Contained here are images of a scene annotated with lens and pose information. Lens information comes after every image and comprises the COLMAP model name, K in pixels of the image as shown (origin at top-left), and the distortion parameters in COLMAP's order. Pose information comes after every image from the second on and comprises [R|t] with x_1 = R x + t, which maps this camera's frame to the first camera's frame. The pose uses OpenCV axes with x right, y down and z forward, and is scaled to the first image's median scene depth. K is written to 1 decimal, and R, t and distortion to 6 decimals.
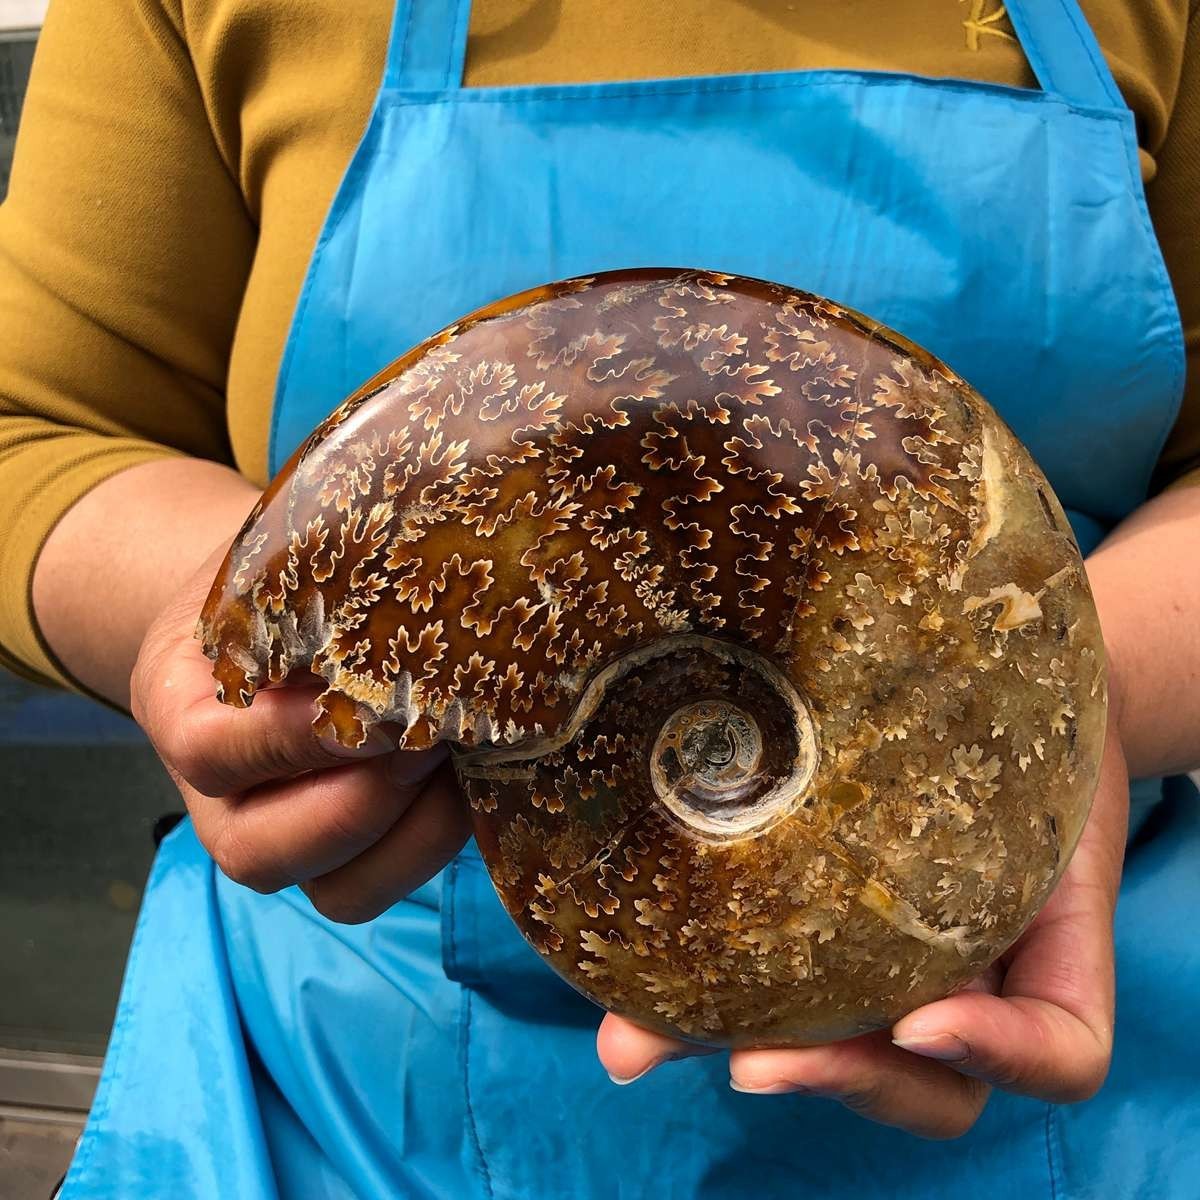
lens RADIAL K [[1332.7, 0, 611.1], [0, 1332.7, 587.1], [0, 0, 1]] dist [0.248836, -1.081211]
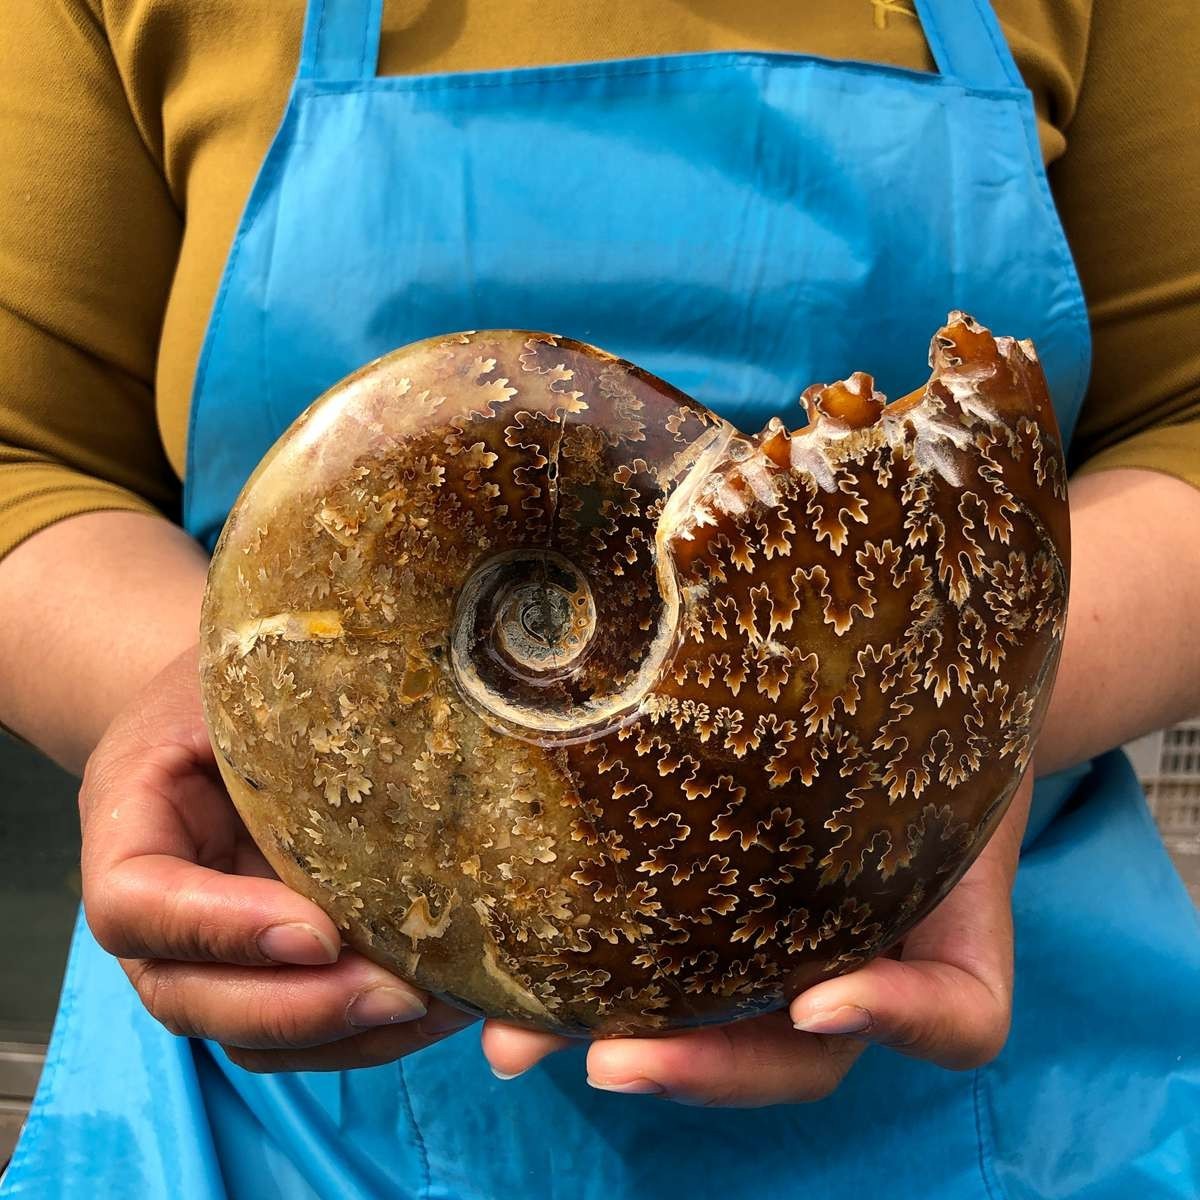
lens RADIAL K [[1332.7, 0, 611.1], [0, 1332.7, 587.1], [0, 0, 1]] dist [0.248836, -1.081211]
pose [[-0.741131, 0.649532, 0.169802, -0.153401], [-0.667900, -0.738984, -0.088386, 0.201952], [0.068072, -0.178916, 0.981507, 0.034653]]
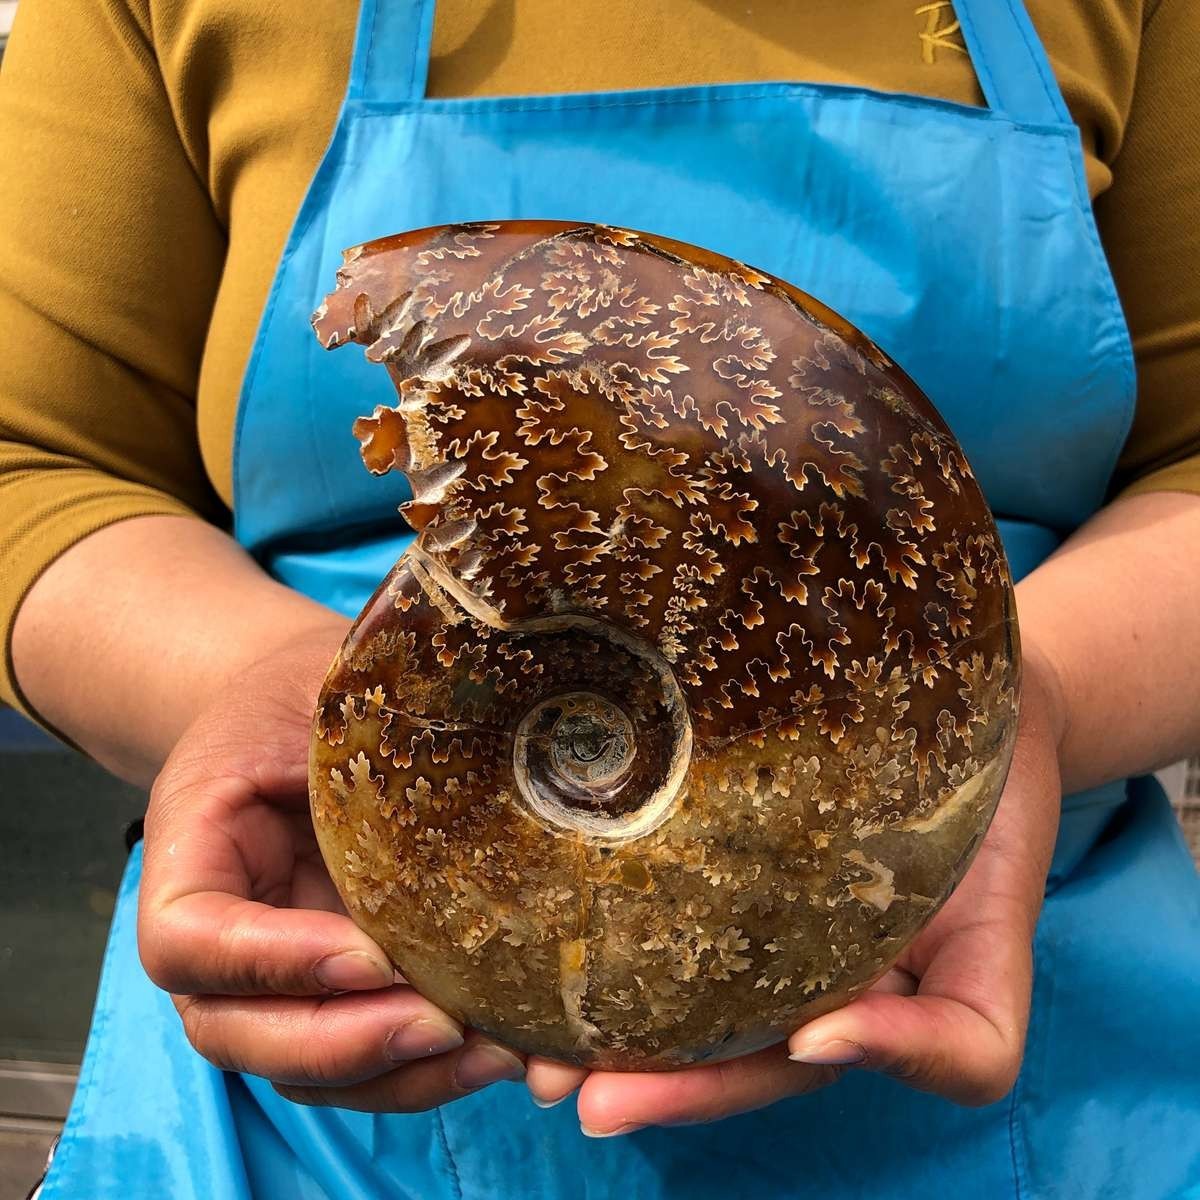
lens RADIAL K [[1332.7, 0, 611.1], [0, 1332.7, 587.1], [0, 0, 1]] dist [0.248836, -1.081211]
pose [[0.608278, 0.780062, 0.146634, -0.160801], [-0.790849, 0.611352, 0.028396, 0.005016], [-0.067494, -0.133239, 0.988783, 0.013283]]
